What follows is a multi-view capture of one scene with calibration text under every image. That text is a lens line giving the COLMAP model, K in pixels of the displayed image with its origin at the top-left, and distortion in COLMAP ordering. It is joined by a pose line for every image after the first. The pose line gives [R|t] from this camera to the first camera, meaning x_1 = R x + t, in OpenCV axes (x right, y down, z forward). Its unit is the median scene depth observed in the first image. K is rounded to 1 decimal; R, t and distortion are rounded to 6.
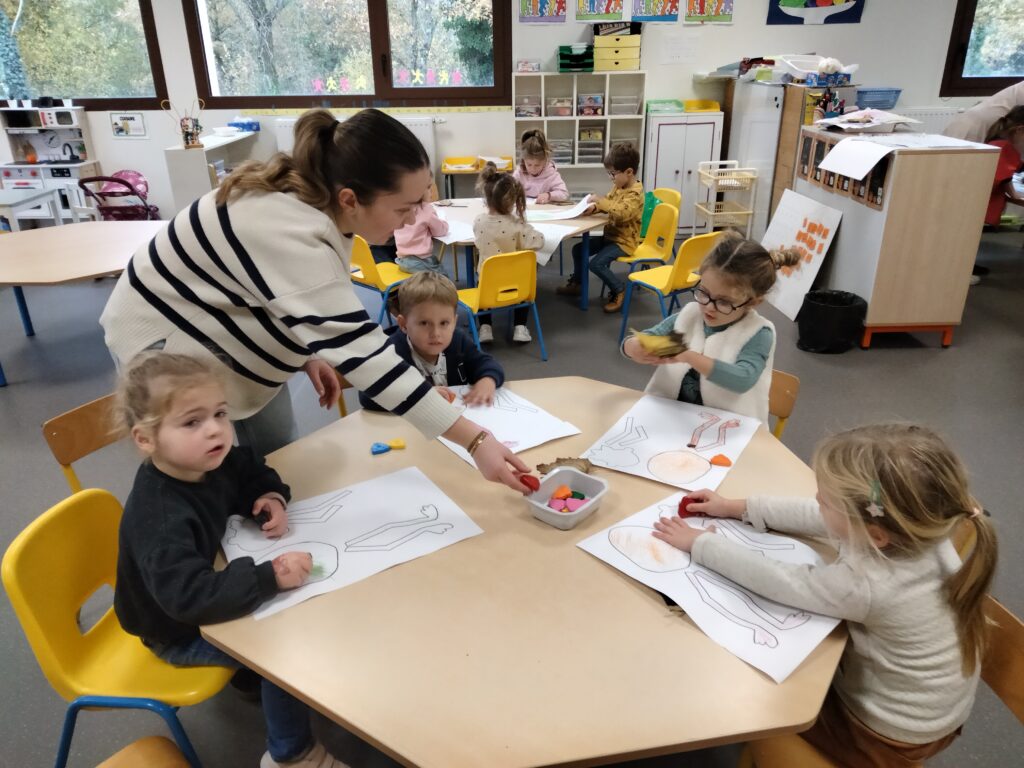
lens RADIAL K [[758.6, 0, 512.0], [0, 758.6, 384.0], [0, 0, 1]] dist [0.077241, -0.086857]
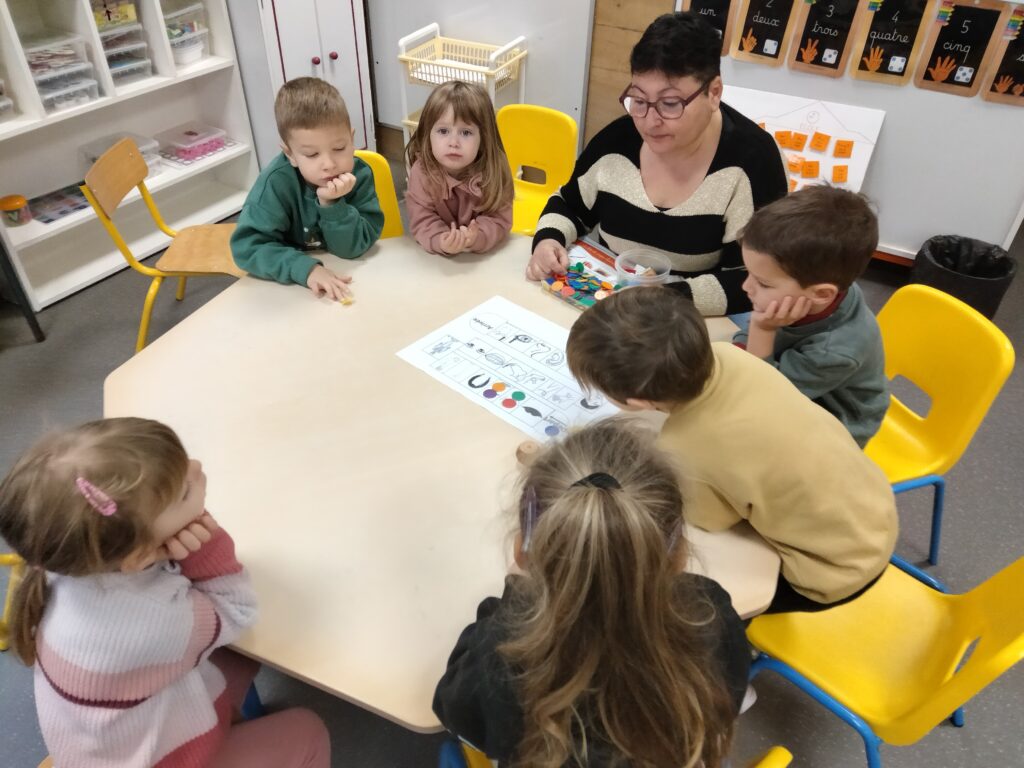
lens RADIAL K [[758.6, 0, 512.0], [0, 758.6, 384.0], [0, 0, 1]] dist [0.077241, -0.086857]
pose [[0.518836, -0.516903, 0.680896, -0.163552], [0.319123, 0.856021, 0.406681, -0.253380], [-0.793076, 0.006289, 0.609090, 0.578290]]
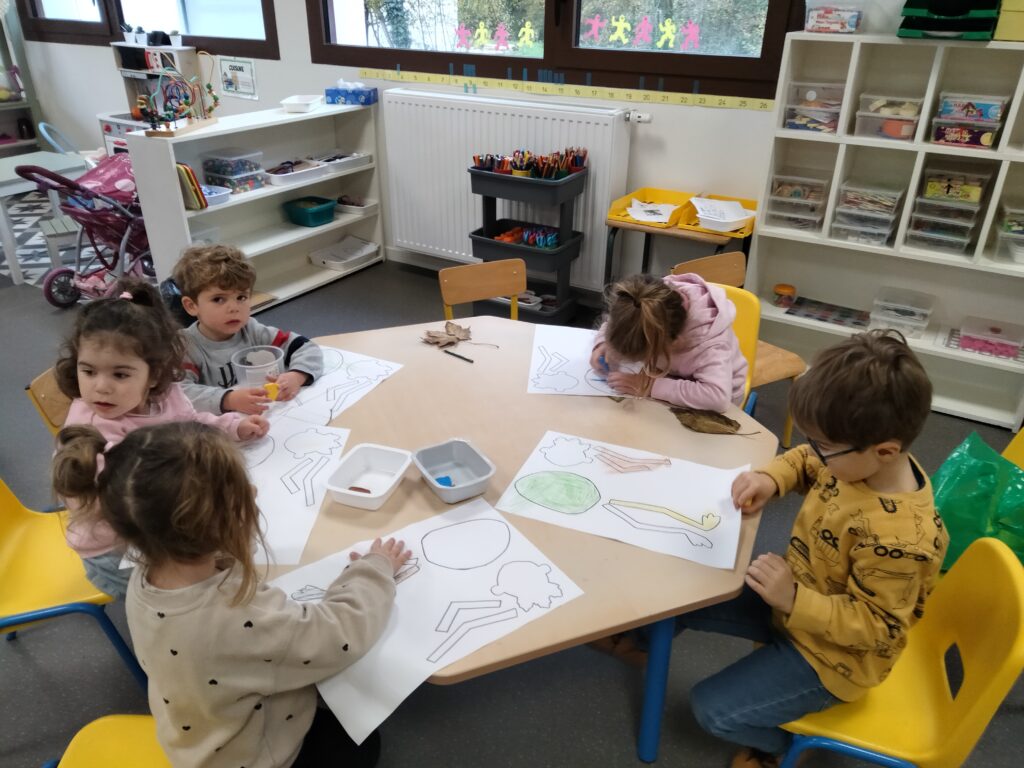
lens RADIAL K [[758.6, 0, 512.0], [0, 758.6, 384.0], [0, 0, 1]] dist [0.077241, -0.086857]
pose [[0.857449, 0.260470, -0.443775, 0.110808], [-0.227806, 0.965454, 0.126505, -0.216705], [0.461395, -0.007377, 0.887164, 0.498634]]
